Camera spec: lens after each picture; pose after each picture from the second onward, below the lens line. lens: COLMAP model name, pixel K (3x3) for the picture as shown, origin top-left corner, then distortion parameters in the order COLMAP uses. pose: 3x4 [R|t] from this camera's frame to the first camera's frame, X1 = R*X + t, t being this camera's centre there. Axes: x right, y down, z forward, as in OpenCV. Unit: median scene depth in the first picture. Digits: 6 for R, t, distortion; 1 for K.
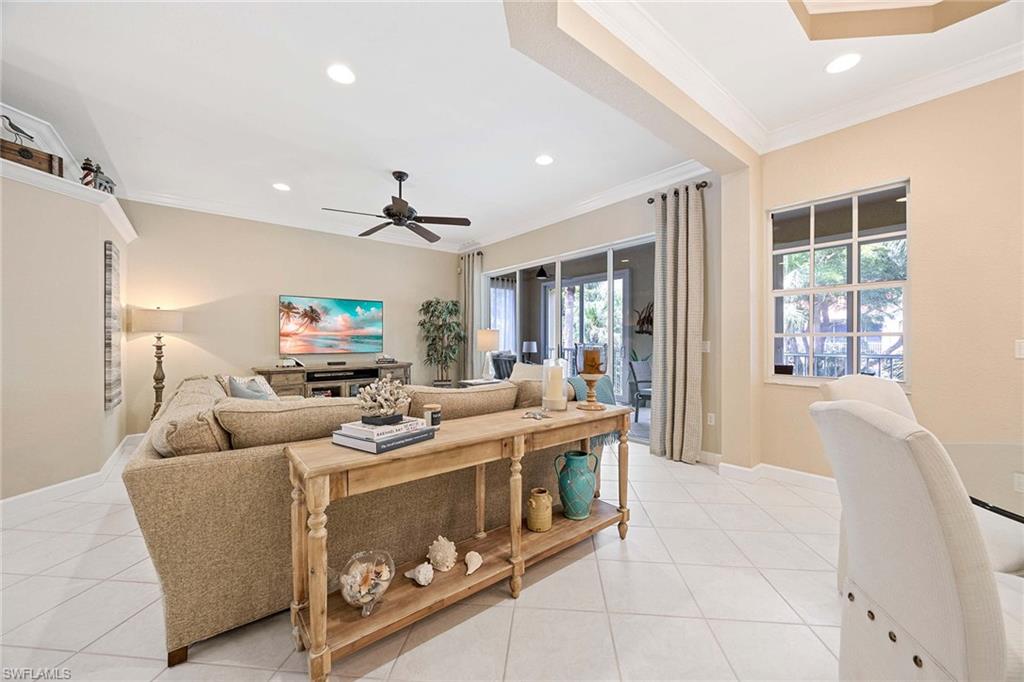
lens RADIAL K [[390.1, 0, 512.6], [0, 390.1, 341.3], [0, 0, 1]] dist [-0.002843, -0.000413]
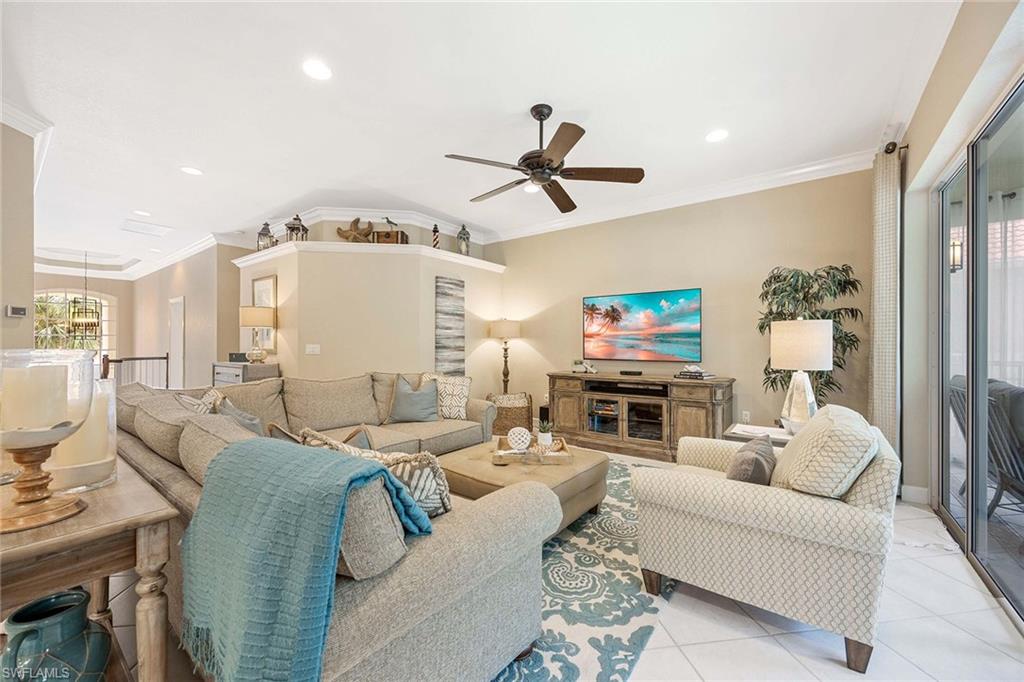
lens RADIAL K [[390.1, 0, 509.9], [0, 390.1, 342.3], [0, 0, 1]] dist [-0.002843, -0.000413]
pose [[0.240727, -0.006160, -0.970573, 0.355445], [-0.001837, 0.999975, -0.006802, 0.000376], [0.970591, 0.003421, 0.240709, 0.724445]]
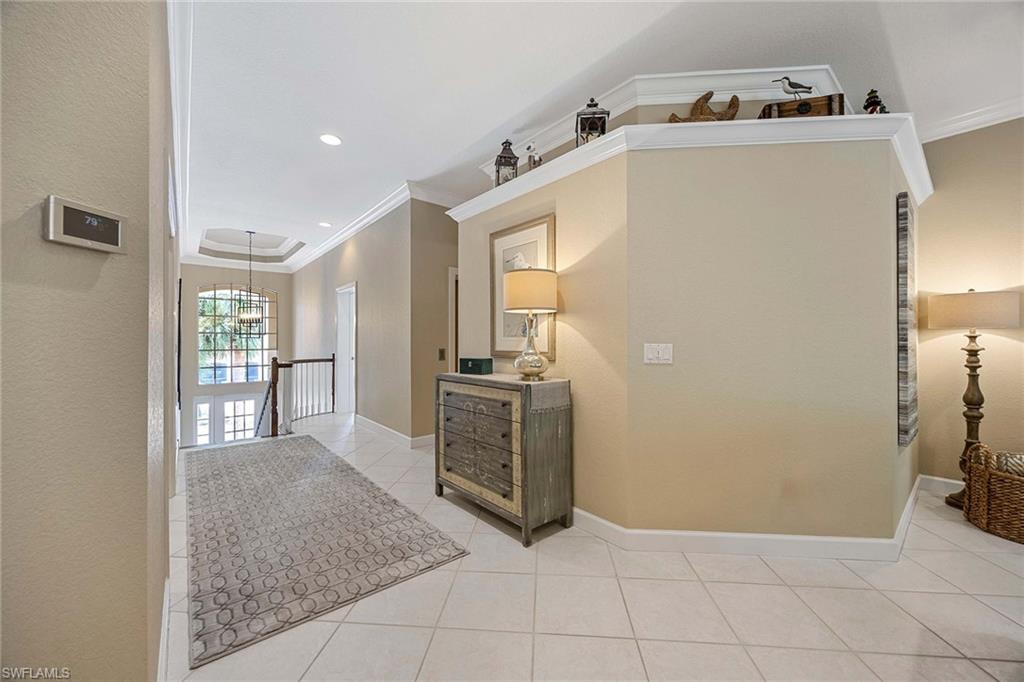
lens RADIAL K [[390.1, 0, 522.6], [0, 390.1, 340.5], [0, 0, 1]] dist [-0.002843, -0.000413]
pose [[0.032232, -0.005978, -0.999463, -0.312439], [0.001406, 0.999981, -0.005936, -0.000892], [0.999479, -0.001214, 0.032240, 0.257809]]
